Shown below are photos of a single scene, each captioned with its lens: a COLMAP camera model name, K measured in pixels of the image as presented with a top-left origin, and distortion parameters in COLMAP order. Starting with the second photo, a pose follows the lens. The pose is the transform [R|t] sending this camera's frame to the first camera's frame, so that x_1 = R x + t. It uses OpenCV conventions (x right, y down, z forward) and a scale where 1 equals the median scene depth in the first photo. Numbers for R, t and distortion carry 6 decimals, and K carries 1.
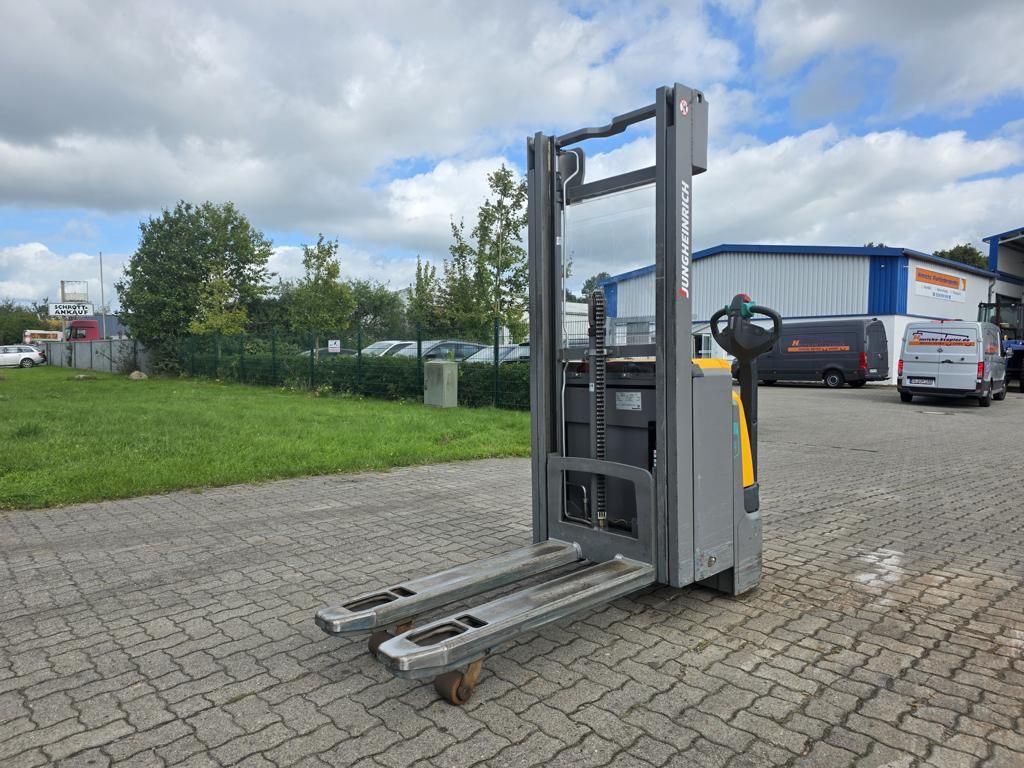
lens RADIAL K [[685.7, 0, 505.1], [0, 685.7, 379.9], [0, 0, 1]] dist [0.048953, -0.041078]
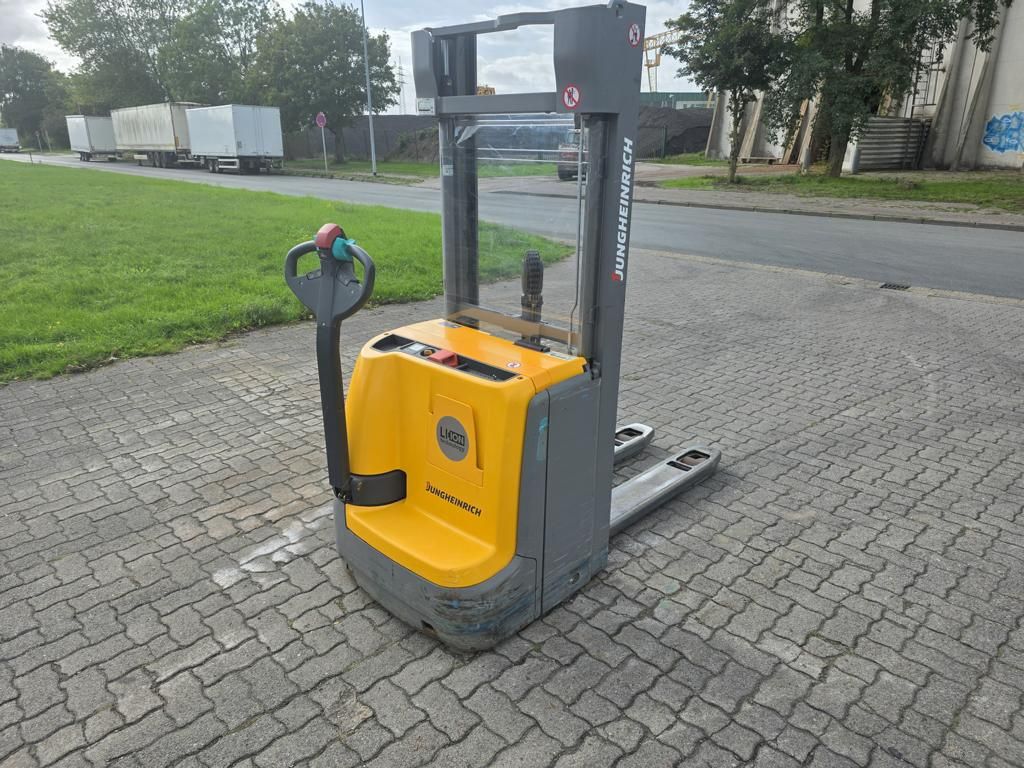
lens RADIAL K [[685.7, 0, 513.7], [0, 685.7, 385.1], [0, 0, 1]] dist [0.048953, -0.041078]
pose [[-0.999822, 0.005417, -0.018066, 0.236199], [-0.001615, 0.929759, 0.368165, -0.168199], [0.018792, 0.368129, -0.929585, 1.371828]]
